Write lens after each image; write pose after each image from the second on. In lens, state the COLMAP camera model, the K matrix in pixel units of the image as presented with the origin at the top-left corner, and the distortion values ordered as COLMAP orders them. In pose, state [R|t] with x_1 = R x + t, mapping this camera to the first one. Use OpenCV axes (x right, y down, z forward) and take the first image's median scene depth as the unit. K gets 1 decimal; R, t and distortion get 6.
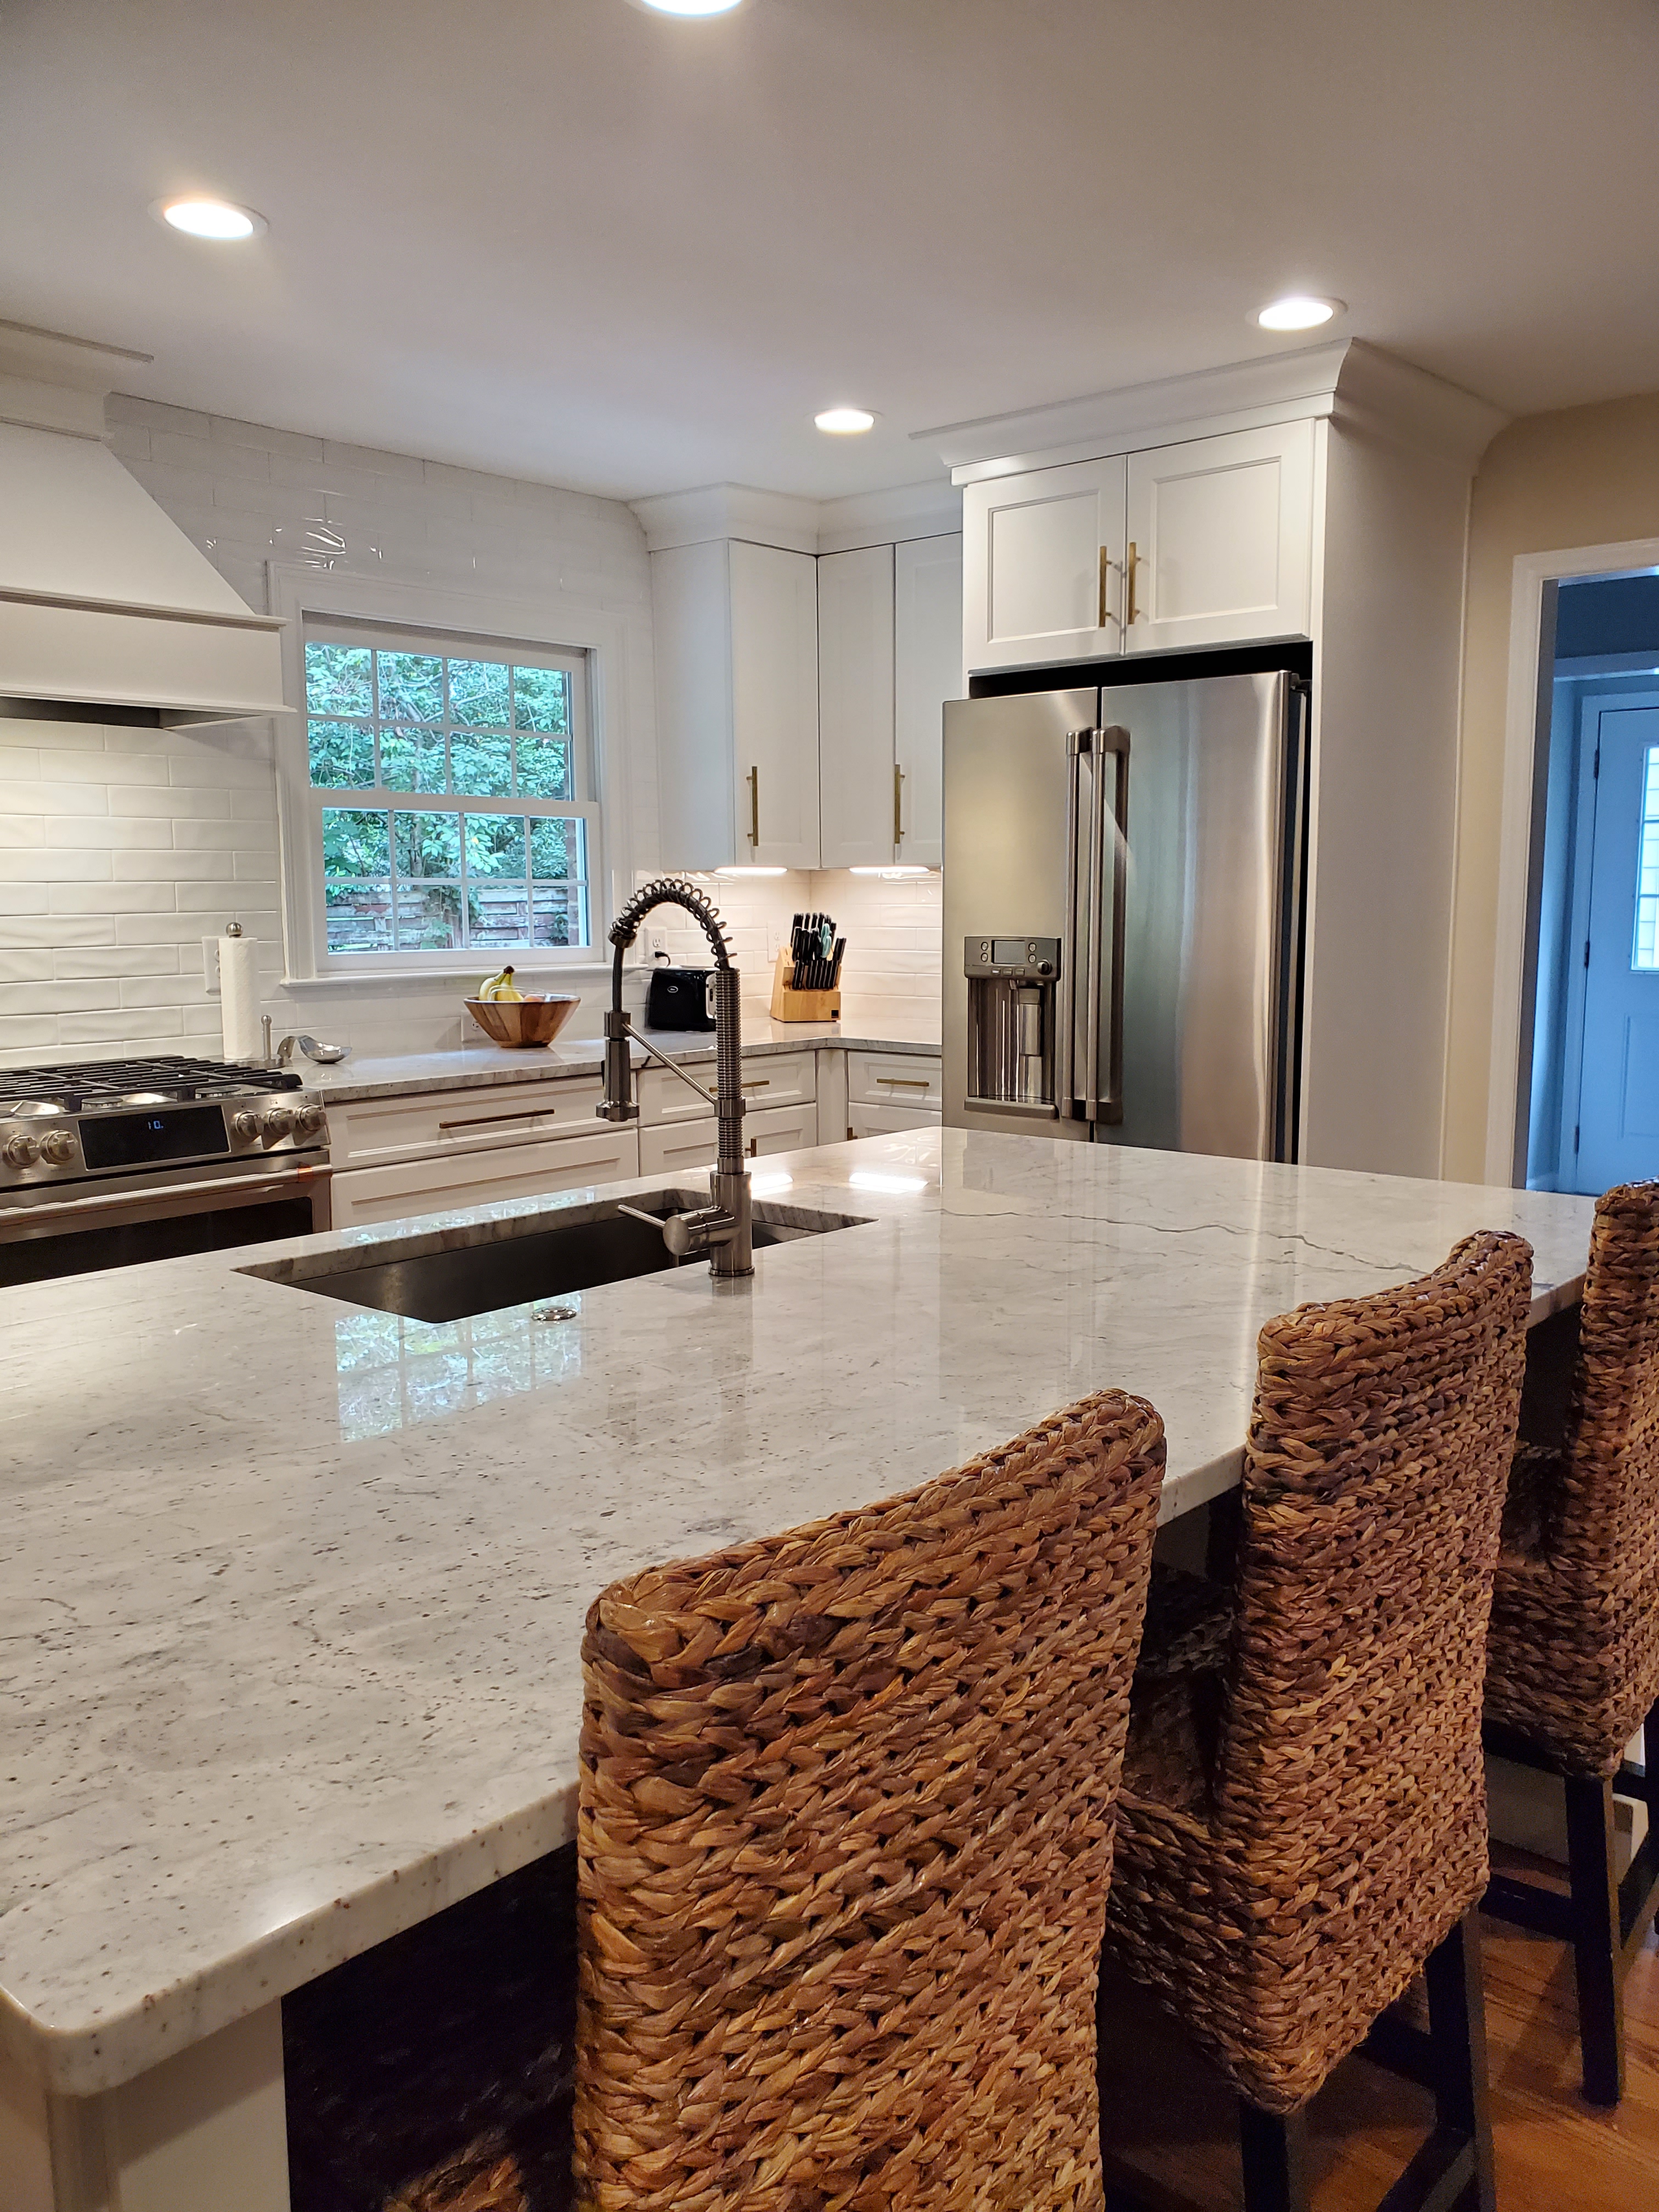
lens RADIAL K [[1766.9, 0, 843.8], [0, 1766.9, 1137.6], [0, 0, 1]] dist [0.059359, -0.119388]
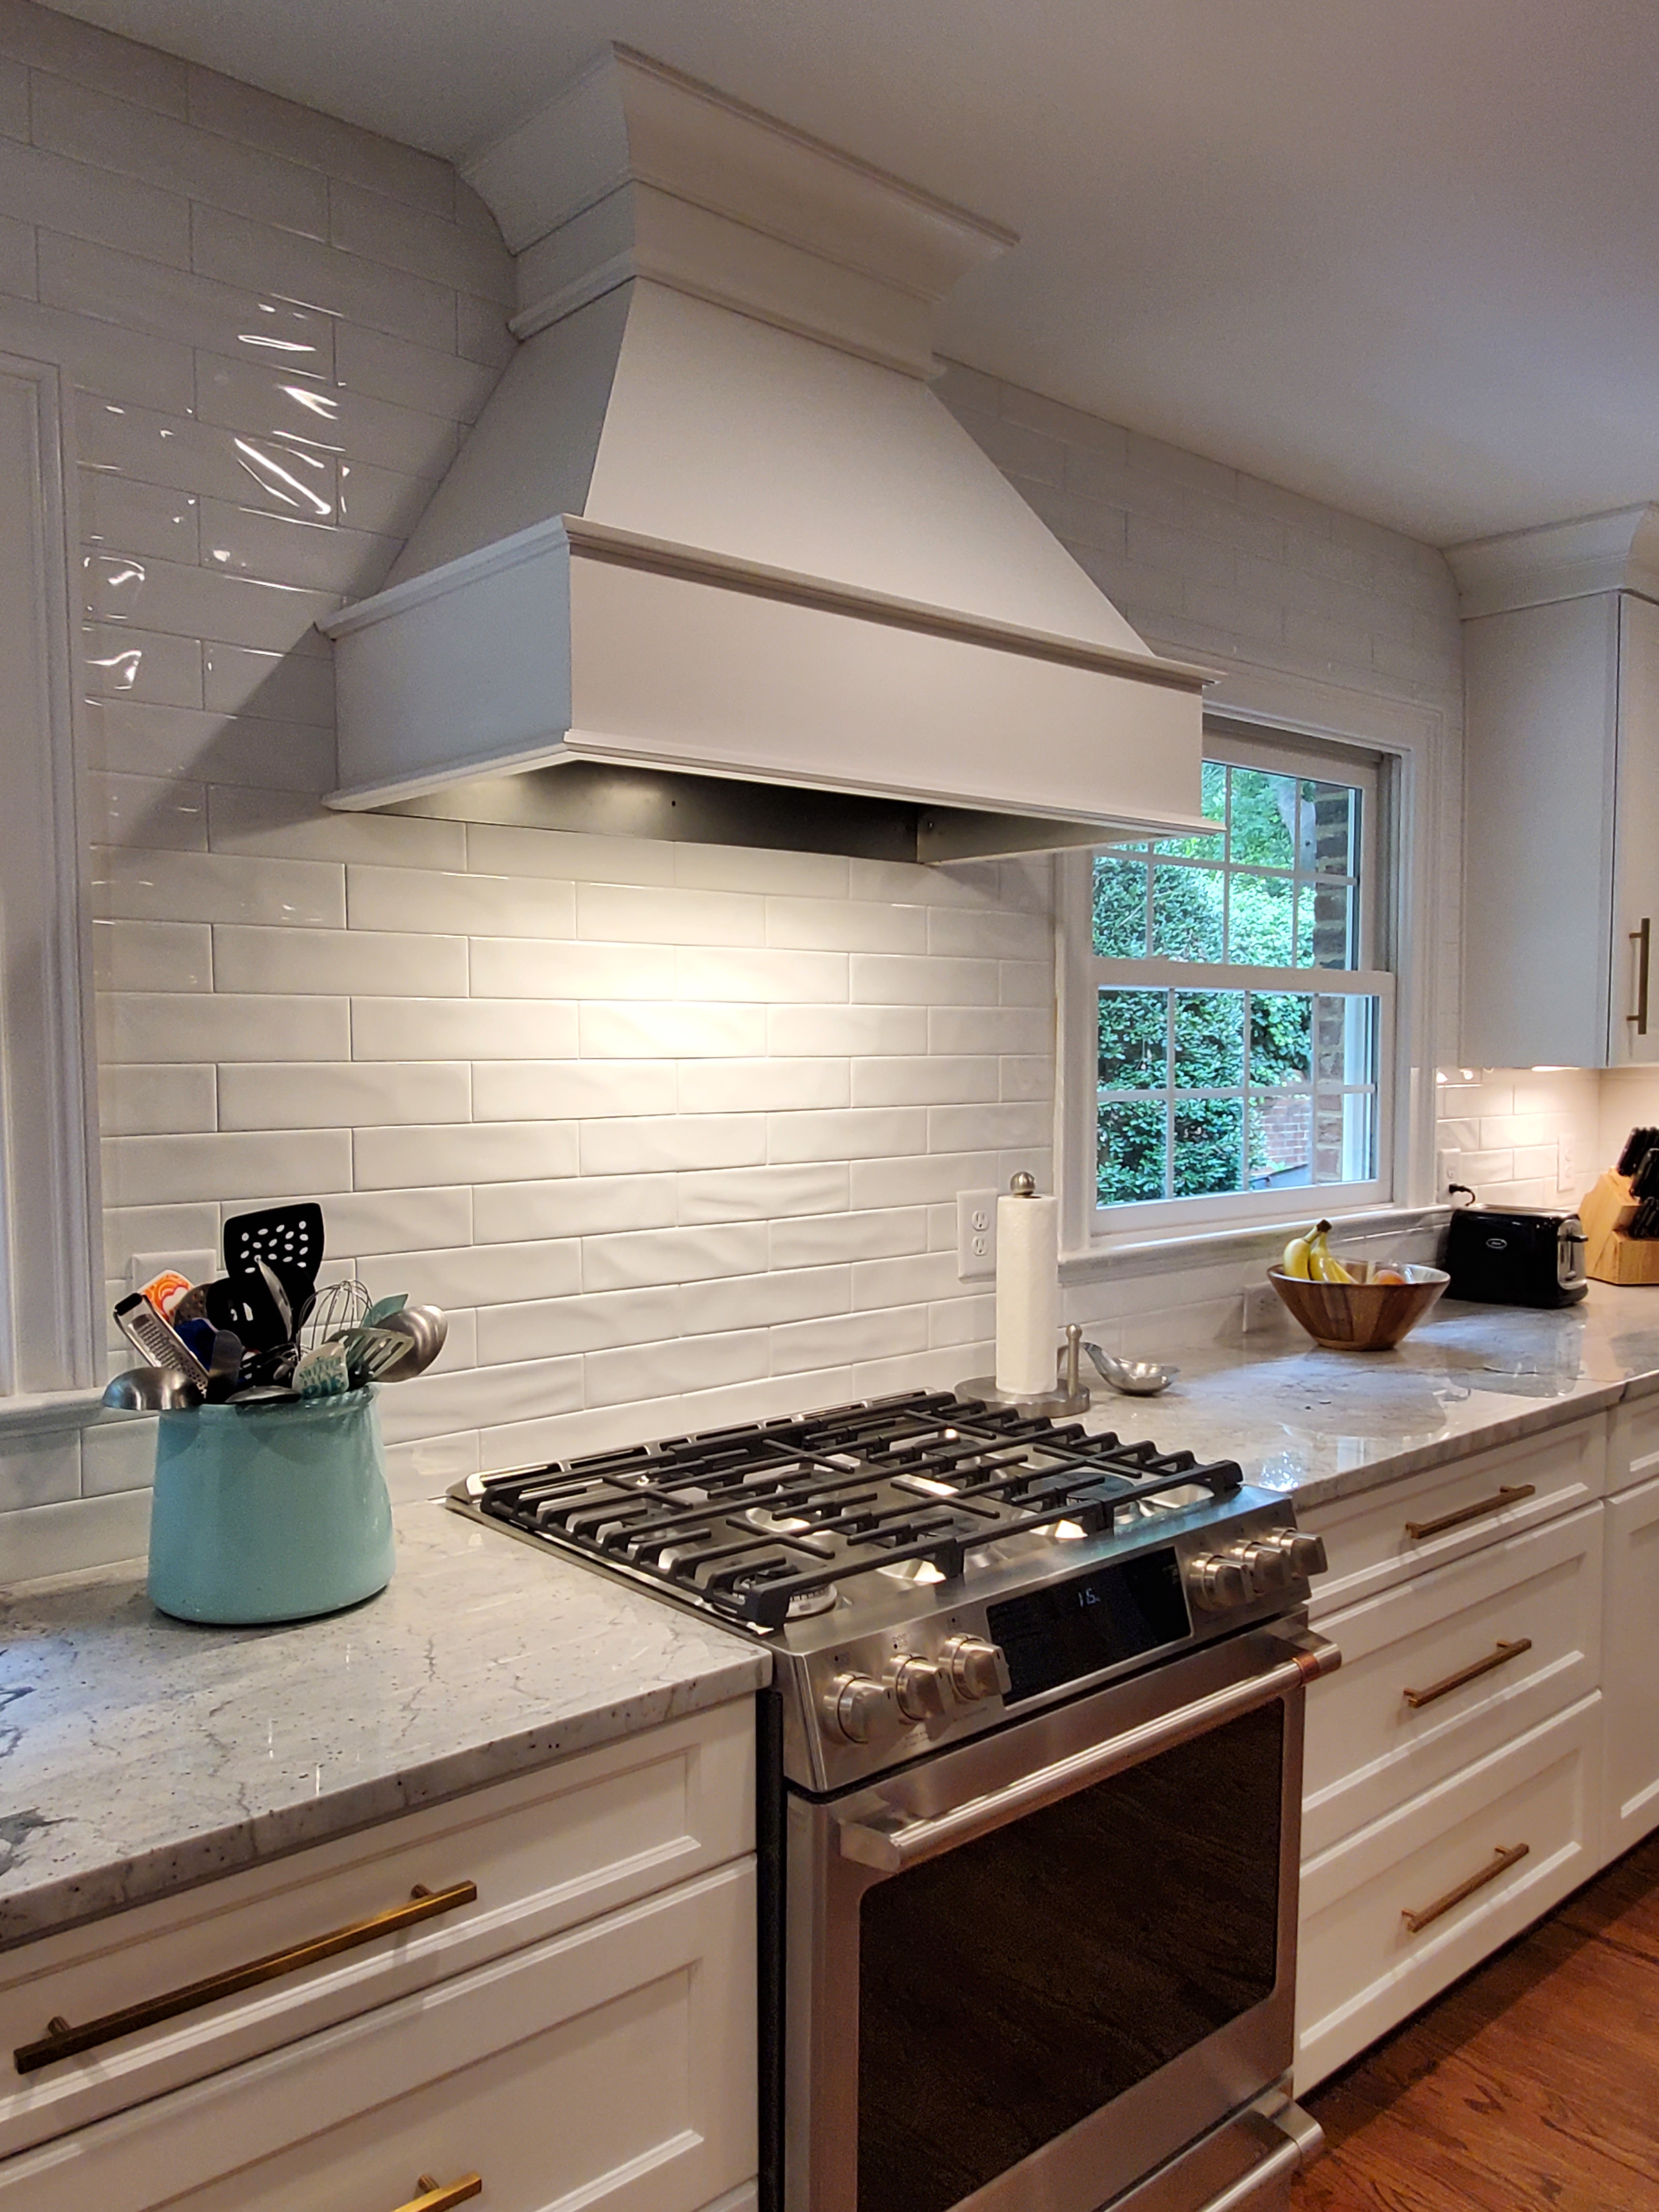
lens RADIAL K [[1661.7, 0, 842.5], [0, 1661.7, 1153.1], [0, 0, 1]] dist [-0.004473, -0.000011]
pose [[0.992271, 0.009161, -0.123754, -0.321126], [-0.018153, 0.997259, -0.071726, -0.081510], [0.122757, 0.073419, 0.989717, 0.402111]]
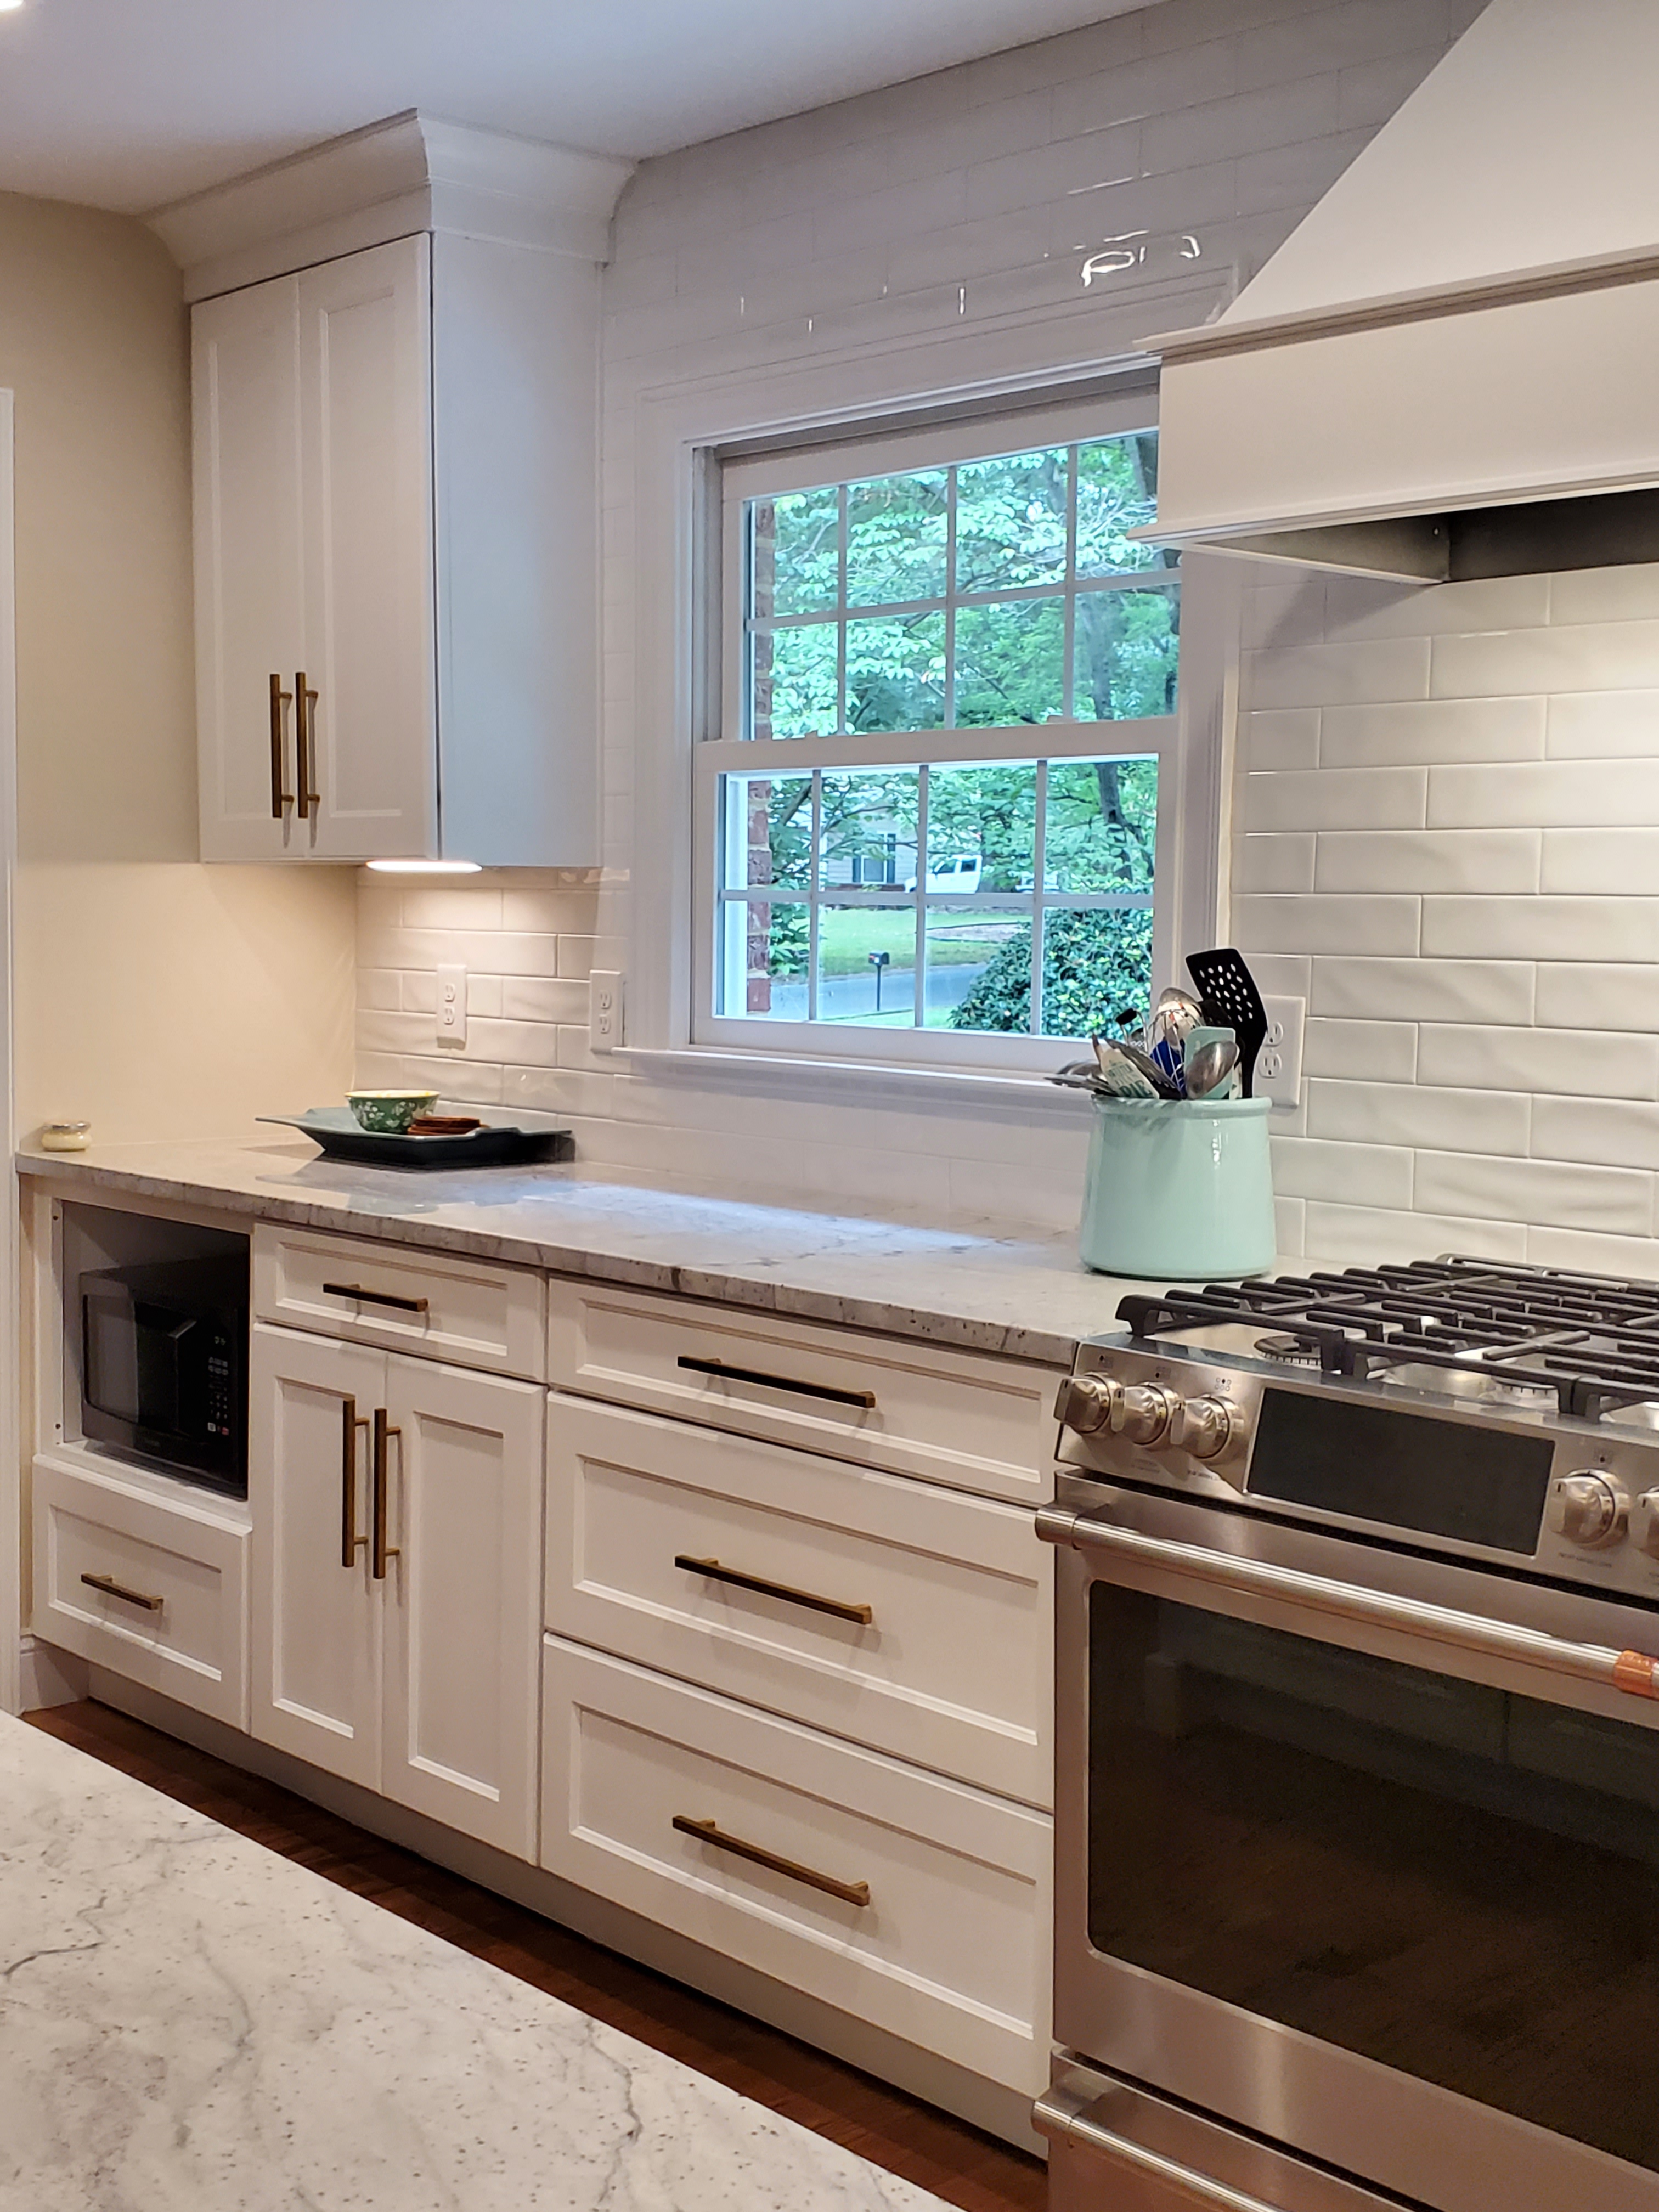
lens RADIAL K [[2629.2, 0, 813.0], [0, 2629.2, 1113.4], [0, 0, 1]] dist [0.294564, -1.155290]
pose [[-0.110002, 0.081461, -0.990588, 0.219994], [-0.155256, 0.982994, 0.098078, -0.103732], [0.981731, 0.164583, -0.095484, 0.728769]]
